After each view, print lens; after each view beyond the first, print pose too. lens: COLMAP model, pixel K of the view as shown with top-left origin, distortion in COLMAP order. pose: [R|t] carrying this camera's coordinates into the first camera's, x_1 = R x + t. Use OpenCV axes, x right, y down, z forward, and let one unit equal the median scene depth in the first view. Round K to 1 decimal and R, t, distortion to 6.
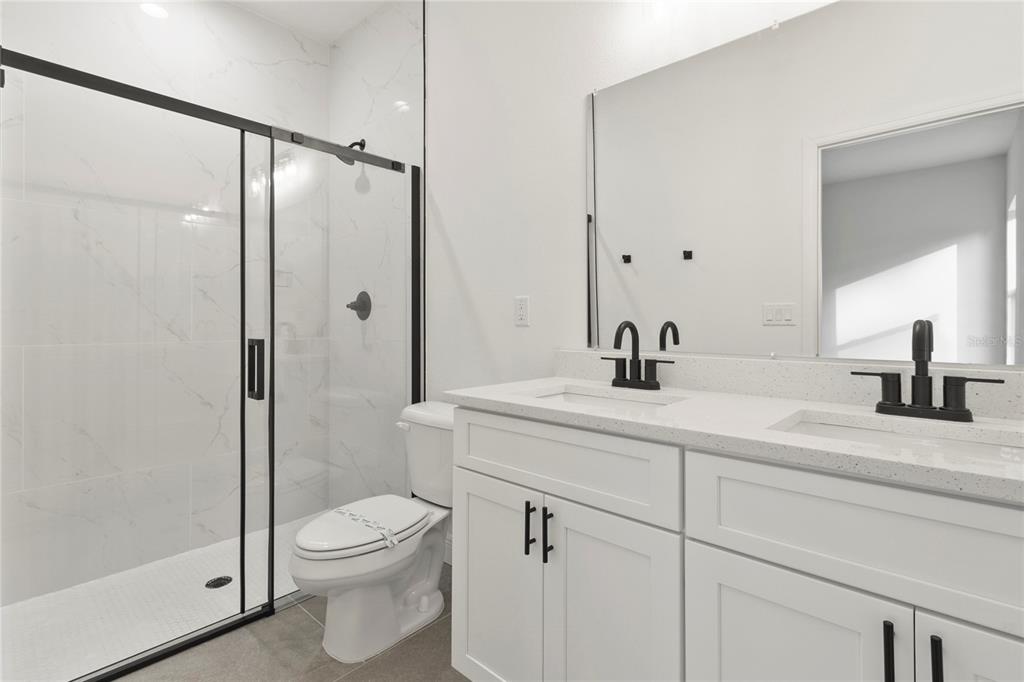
lens RADIAL K [[477.3, 0, 504.8], [0, 477.3, 333.0], [0, 0, 1]] dist [0.012502, -0.000202]
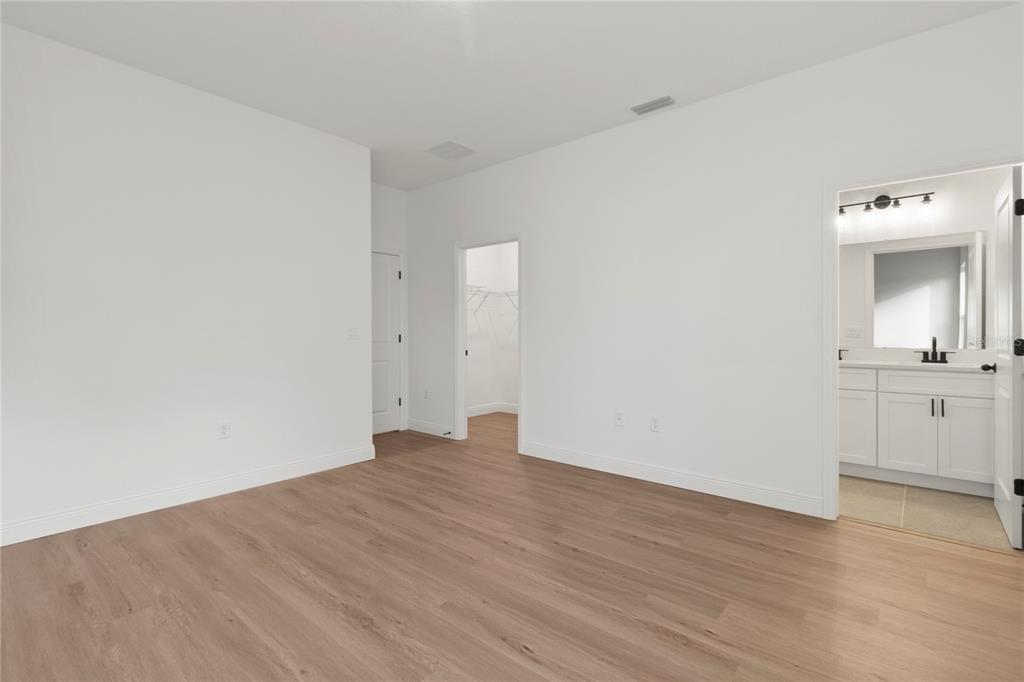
lens RADIAL K [[477.3, 0, 512.0], [0, 477.3, 336.1], [0, 0, 1]] dist [0.012502, -0.000202]
pose [[0.998639, 0.005345, 0.051876, -2.609987], [-0.005241, 0.999984, -0.002151, -0.007272], [-0.051887, 0.001876, 0.998651, -2.568262]]
